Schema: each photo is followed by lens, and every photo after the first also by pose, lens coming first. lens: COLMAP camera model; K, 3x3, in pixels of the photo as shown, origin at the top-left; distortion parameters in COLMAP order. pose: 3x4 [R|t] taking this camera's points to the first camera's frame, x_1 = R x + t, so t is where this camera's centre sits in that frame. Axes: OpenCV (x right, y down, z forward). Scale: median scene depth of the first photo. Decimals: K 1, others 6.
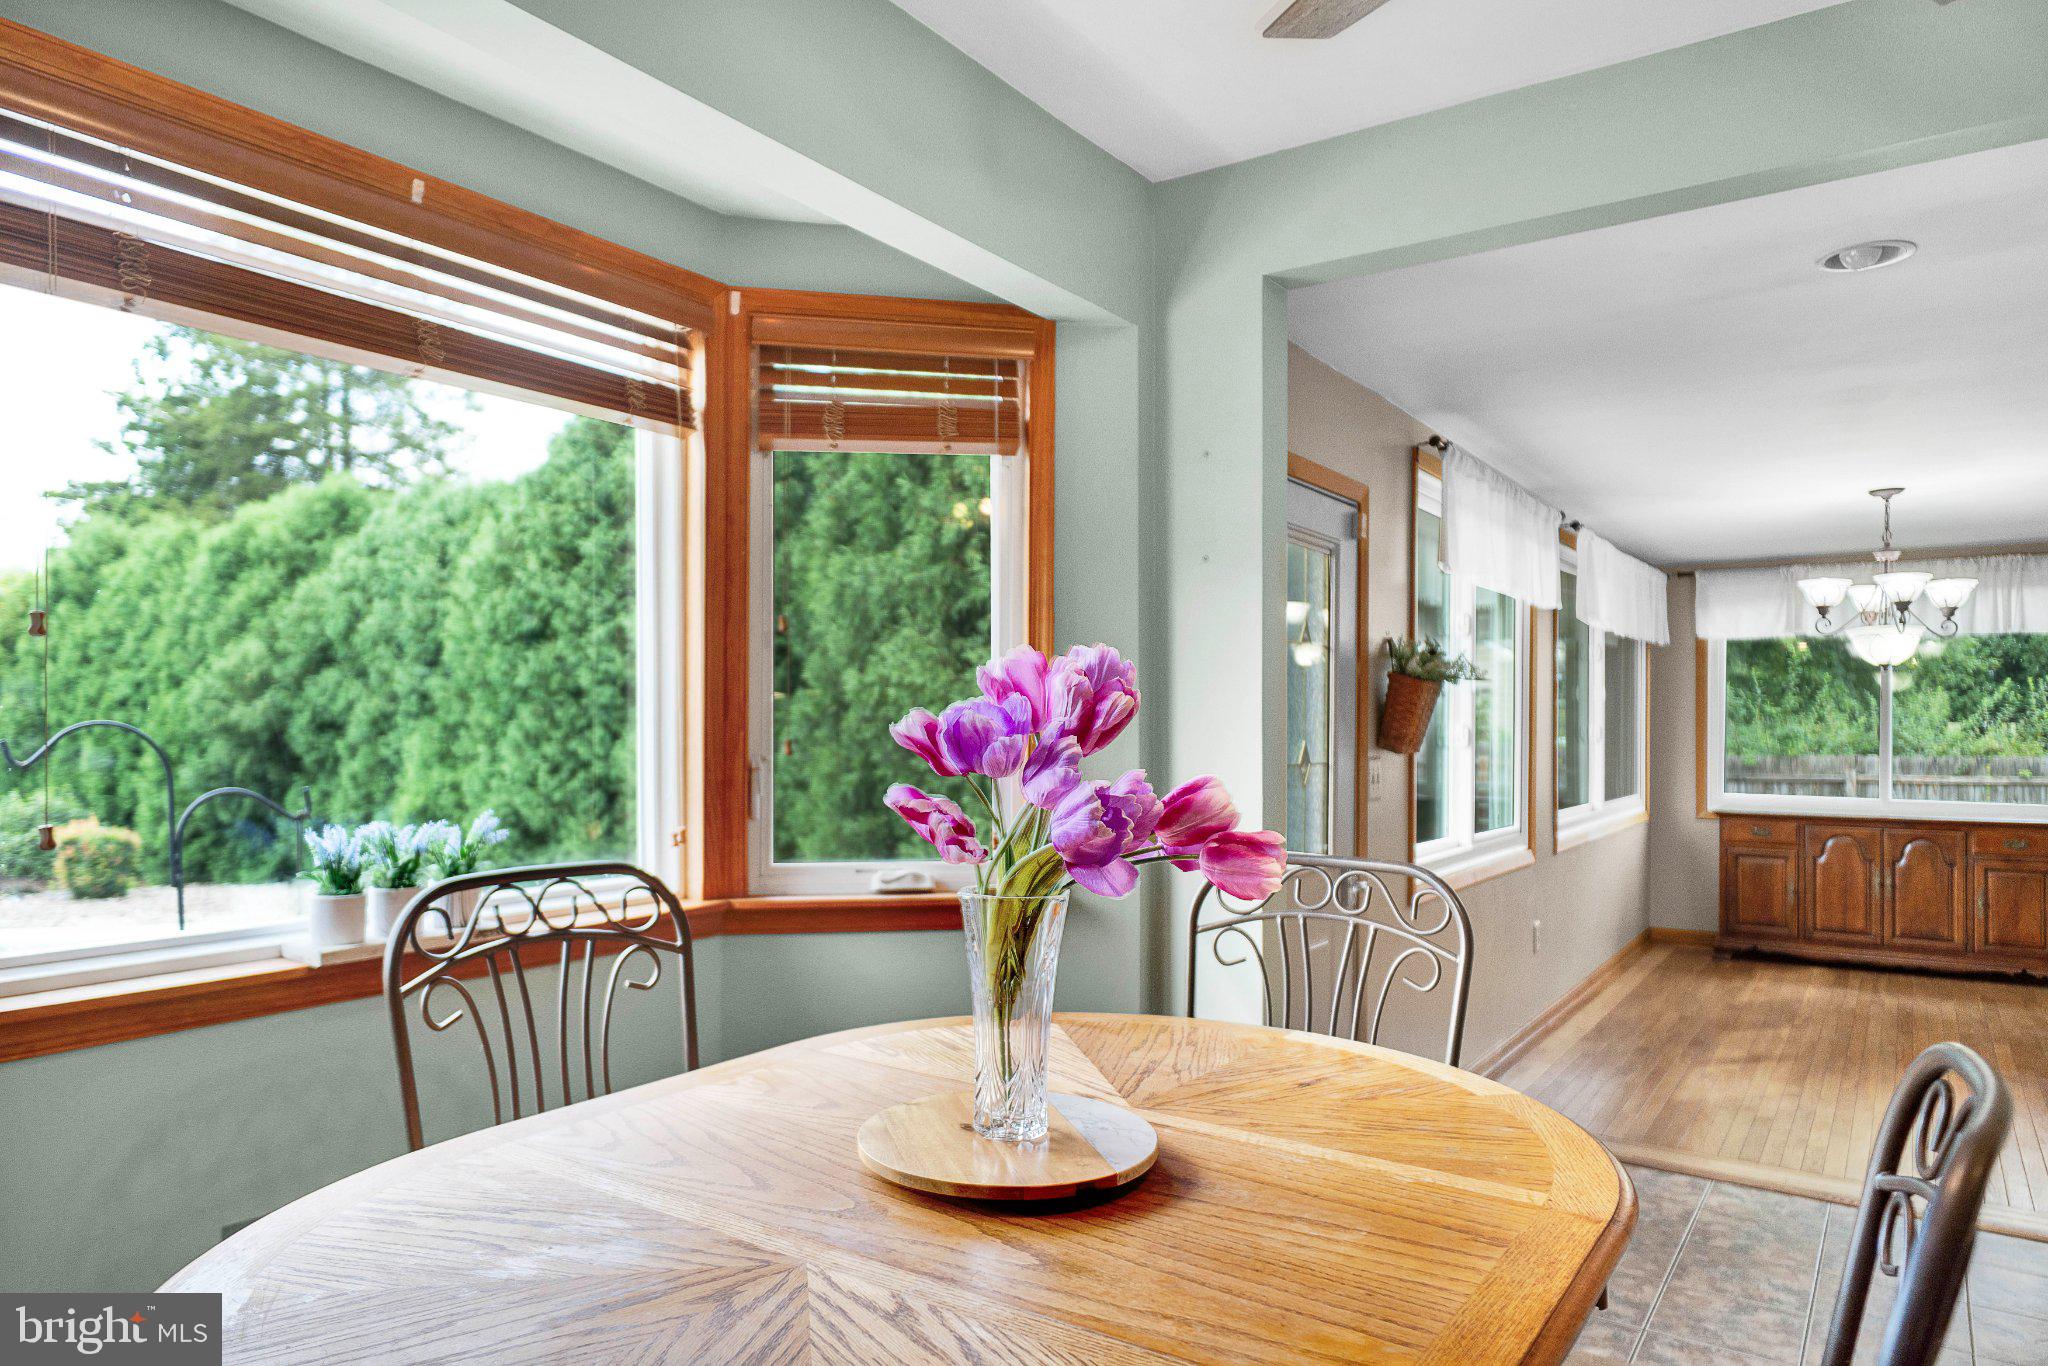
lens RADIAL K [[1280.8, 0, 1024.2], [0, 1280.8, 720.5], [0, 0, 1]] dist [0.000484, 0.000190]
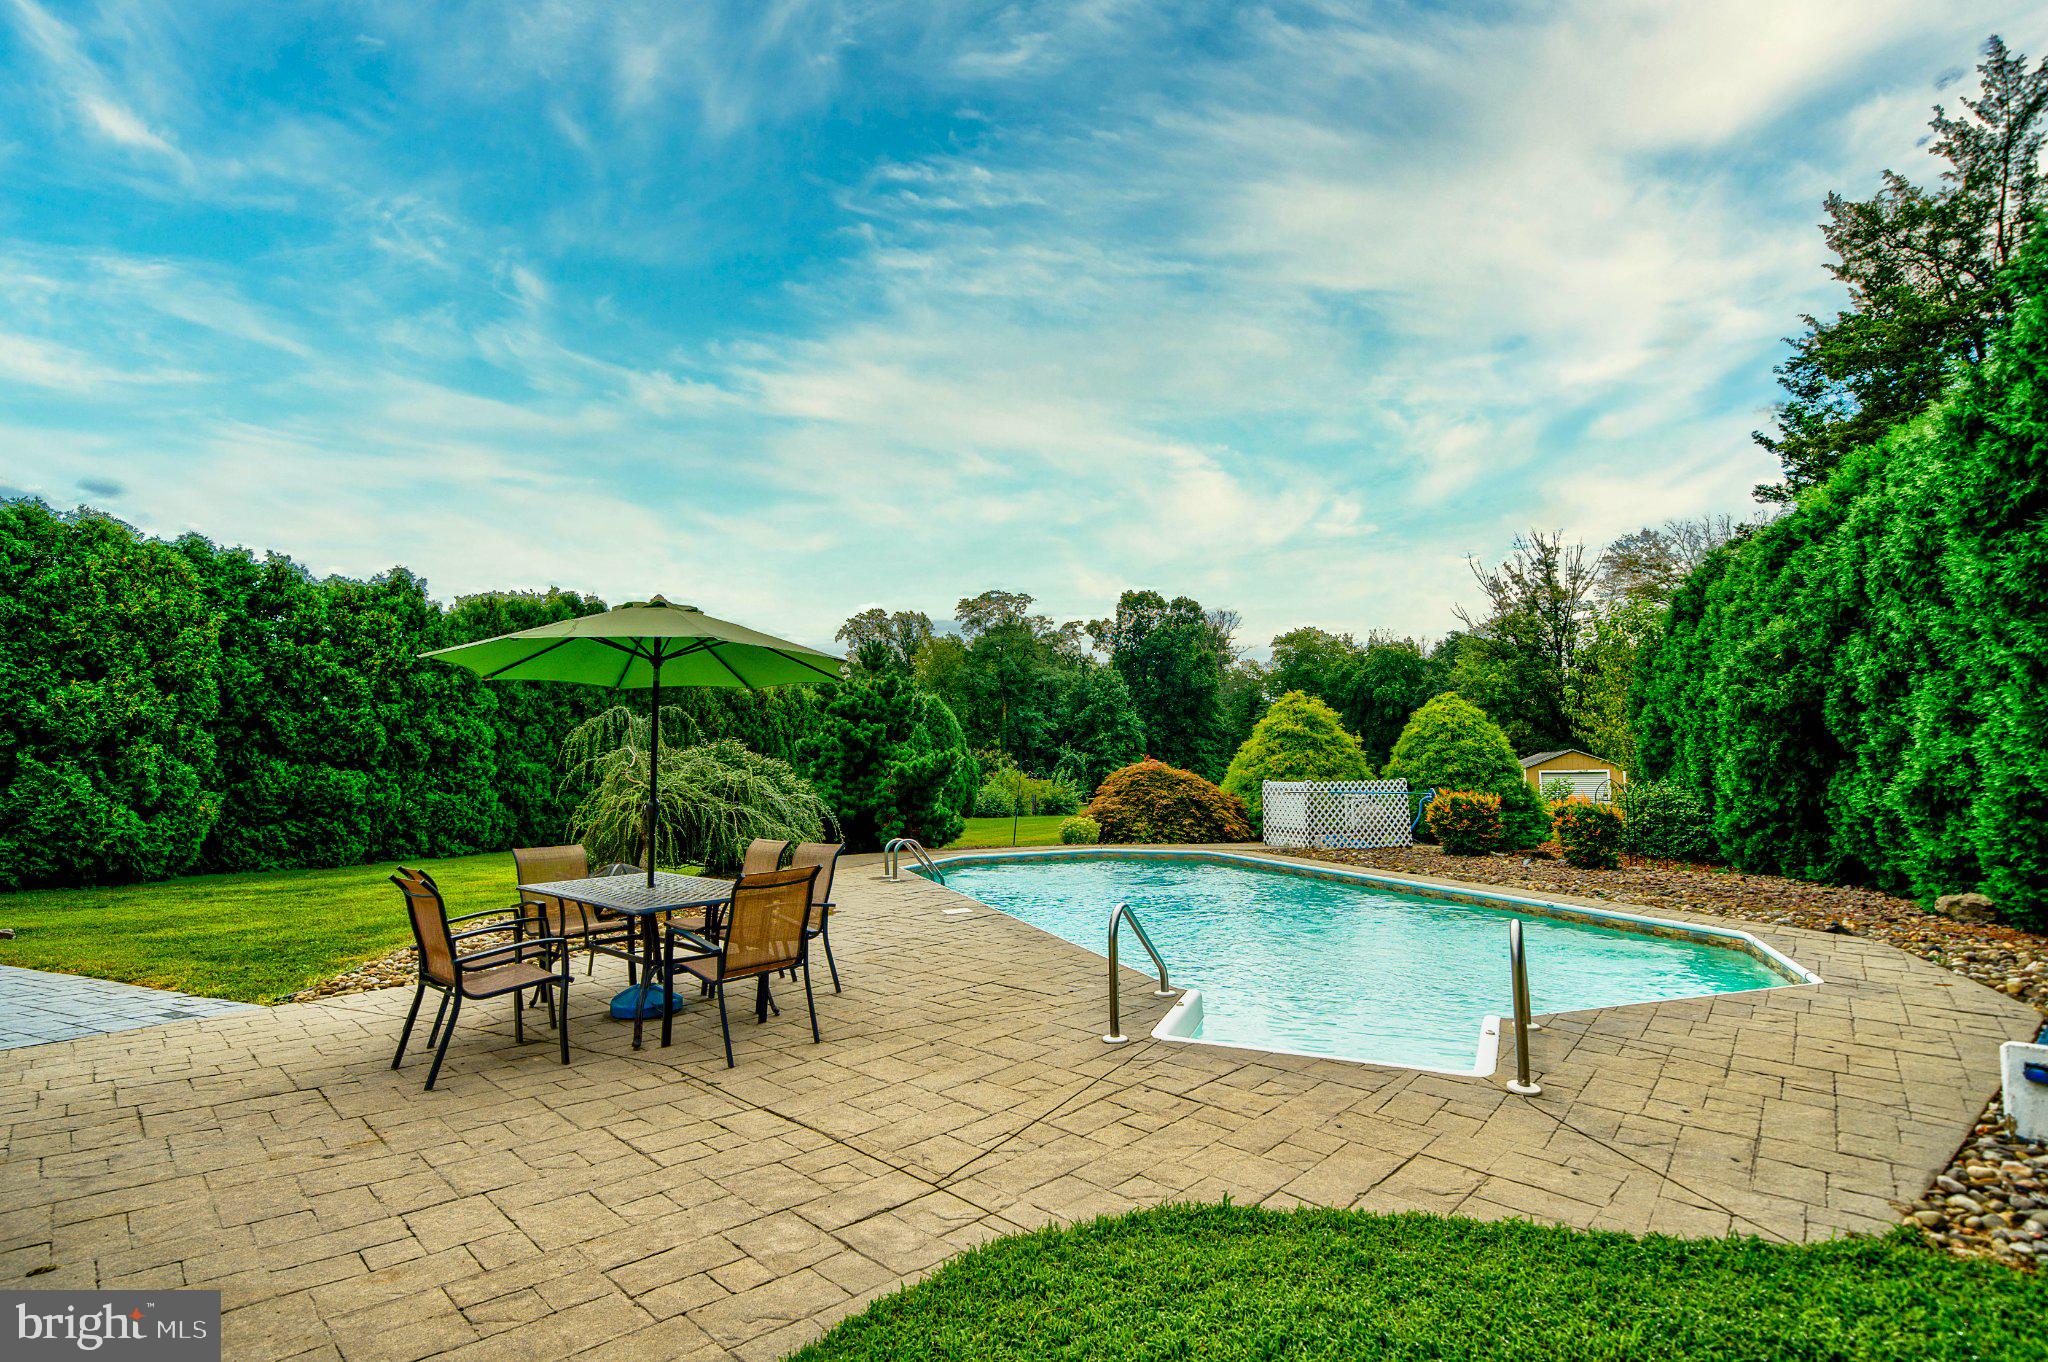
lens RADIAL K [[993.7, 0, 1024.0], [0, 993.7, 681.0], [0, 0, 1]] dist [-0.000740, -0.000255]
pose [[0.222039, -0.083119, -0.971489, -0.022607], [0.010305, 0.996504, -0.082904, 0.049437], [0.974983, 0.008396, 0.222119, 0.370335]]
